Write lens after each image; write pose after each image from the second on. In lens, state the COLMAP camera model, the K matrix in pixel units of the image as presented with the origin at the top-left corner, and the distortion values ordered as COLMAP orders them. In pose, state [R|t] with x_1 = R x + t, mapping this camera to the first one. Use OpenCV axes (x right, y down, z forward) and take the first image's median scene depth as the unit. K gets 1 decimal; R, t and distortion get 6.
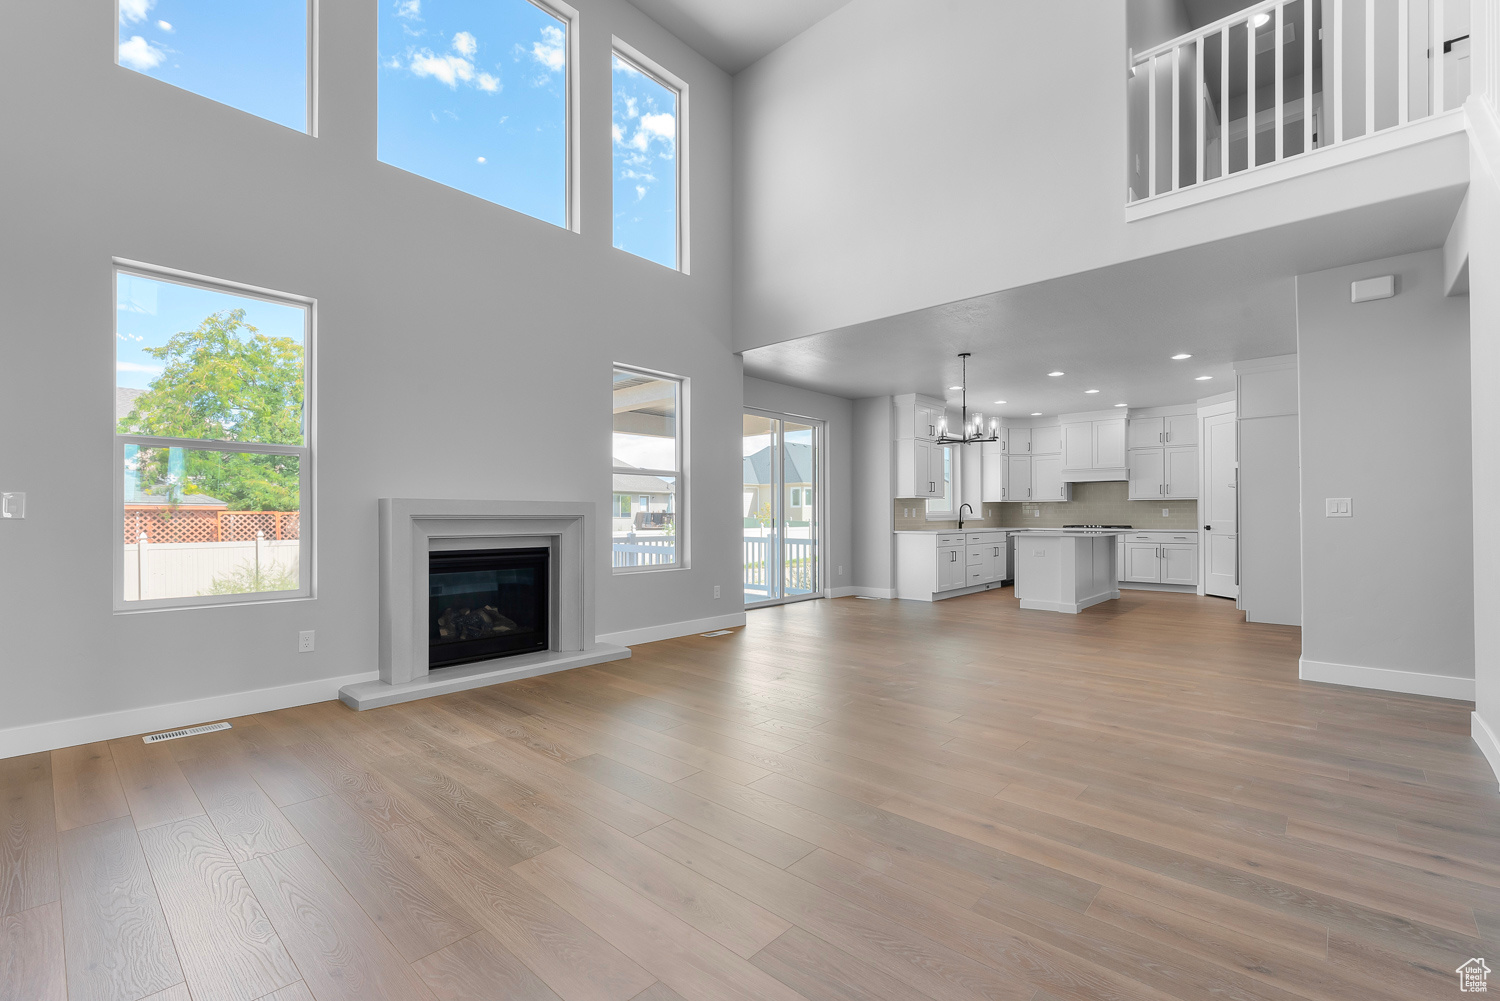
lens RADIAL K [[654.6, 0, 747.0], [0, 654.6, 513.9], [0, 0, 1]] dist [0.000058, 0.000129]
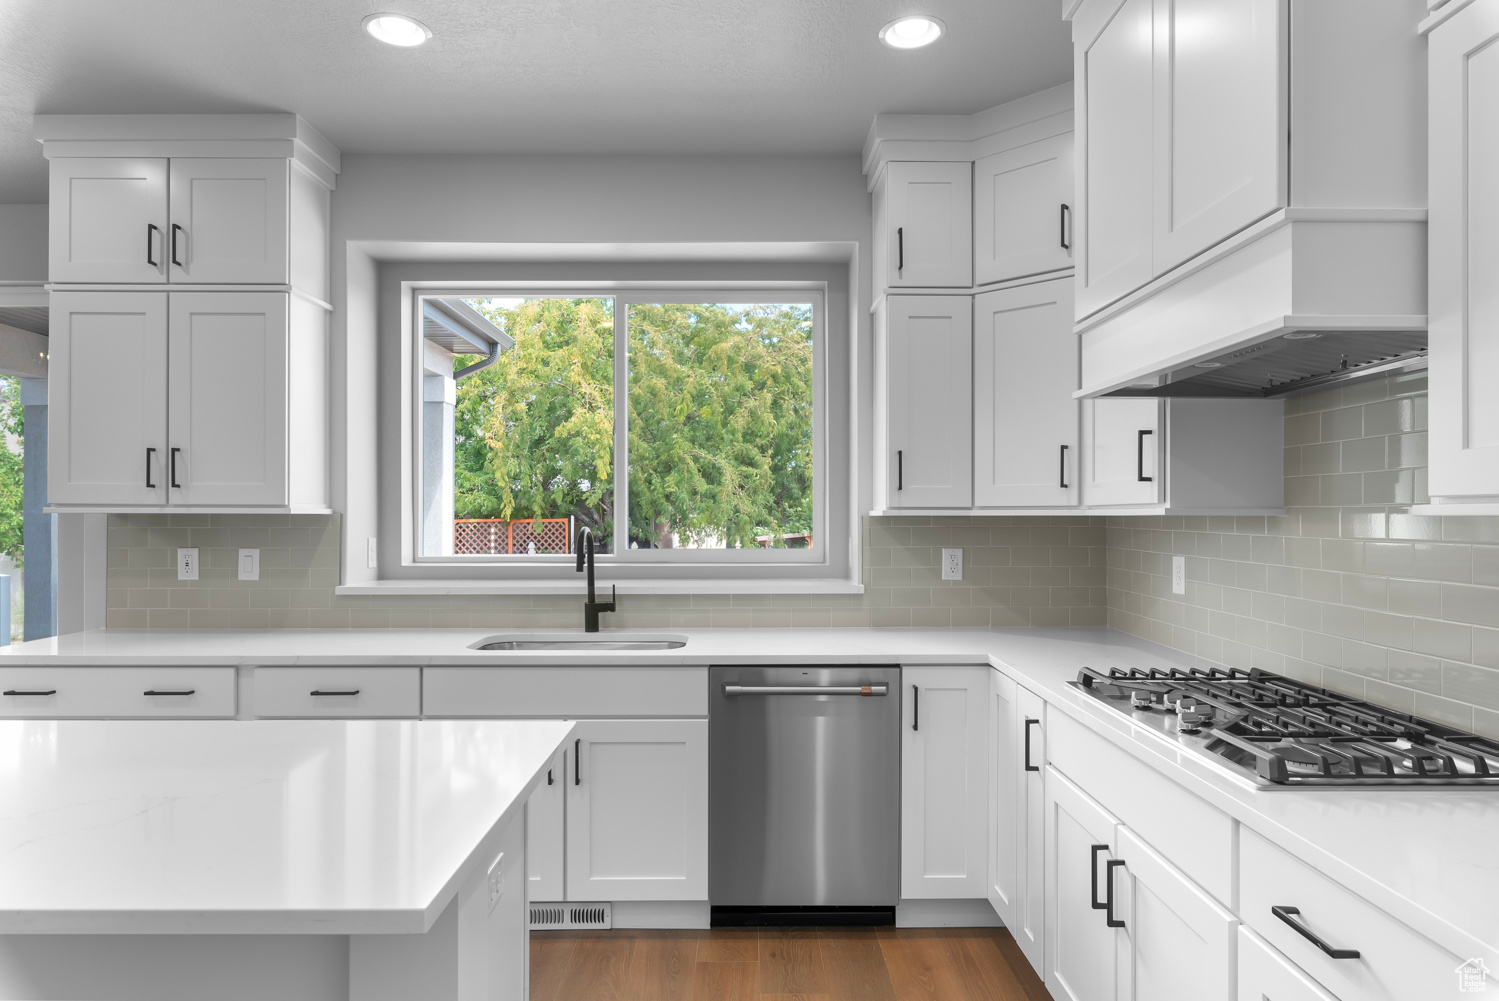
lens RADIAL K [[917.7, 0, 748.8], [0, 917.7, 514.8], [0, 0, 1]] dist [-0.000563, 0.000255]
pose [[0.678038, 0.003237, -0.735020, 0.652830], [0.001301, 0.999983, 0.005604, -0.023329], [0.735026, -0.004756, 0.678022, 0.867584]]
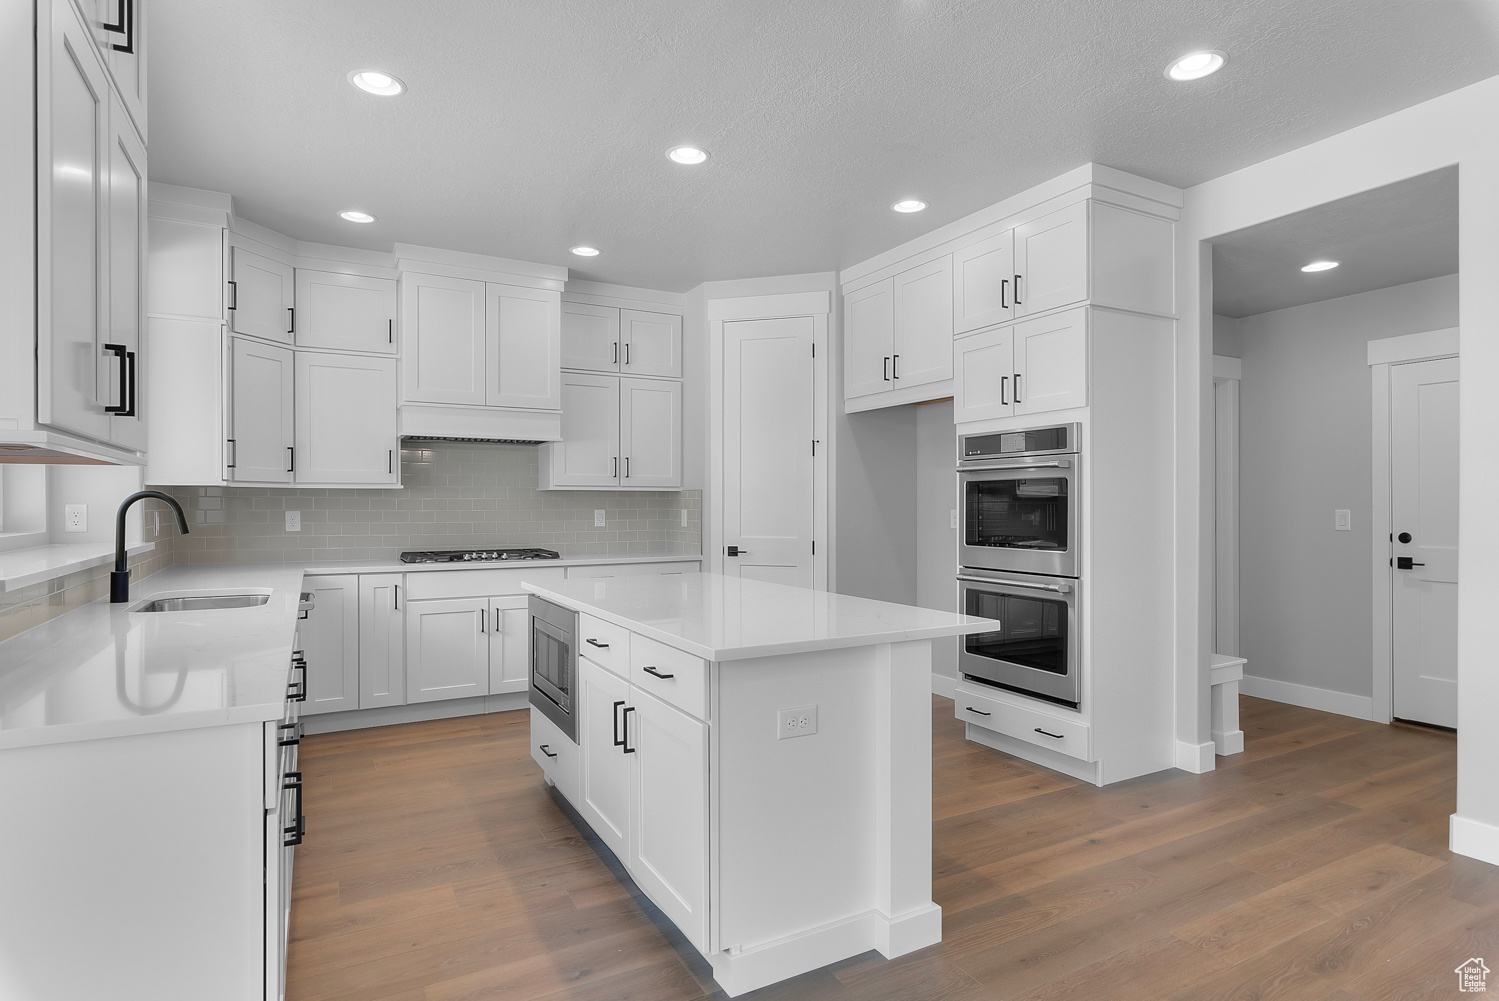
lens RADIAL K [[790.8, 0, 751.4], [0, 790.8, 504.8], [0, 0, 1]] dist [-0.001822, -0.000407]
pose [[0.322499, 0.001573, 0.946569, 0.148853], [-0.003378, 0.999994, -0.000511, -0.011955], [-0.946564, -0.003033, 0.322502, 0.752561]]
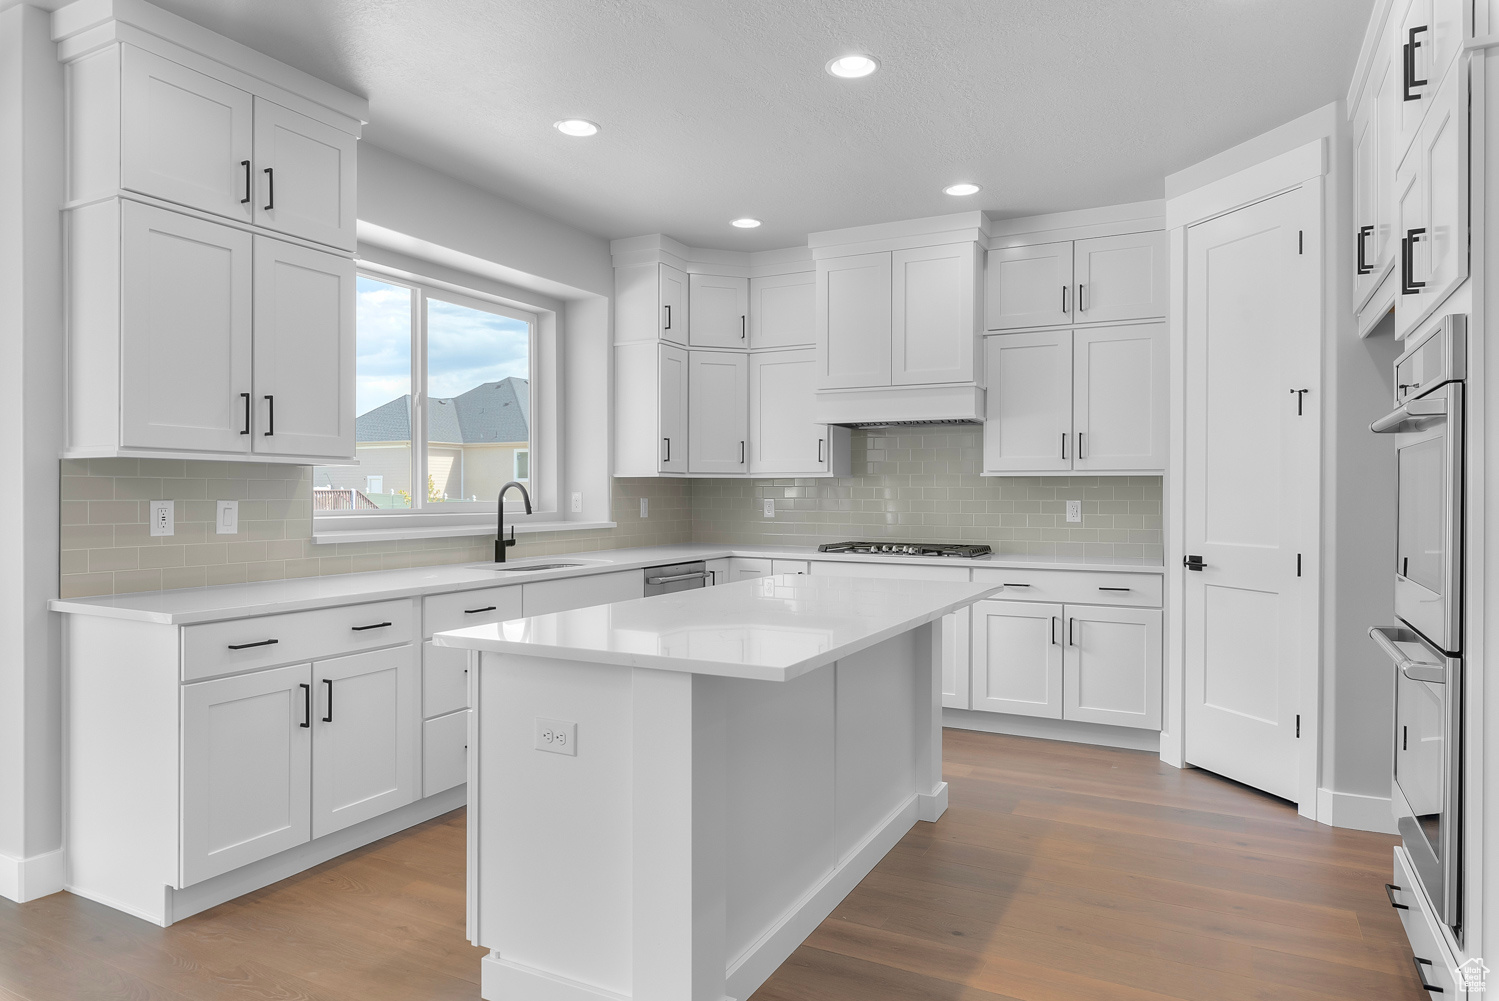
lens RADIAL K [[920.5, 0, 751.3], [0, 920.5, 497.9], [0, 0, 1]] dist [-0.002993, 0.000458]
pose [[0.965742, 0.003353, 0.259484, 0.349112], [-0.005613, 0.999952, 0.007970, -0.012978], [-0.259445, -0.009153, 0.965715, 0.578367]]
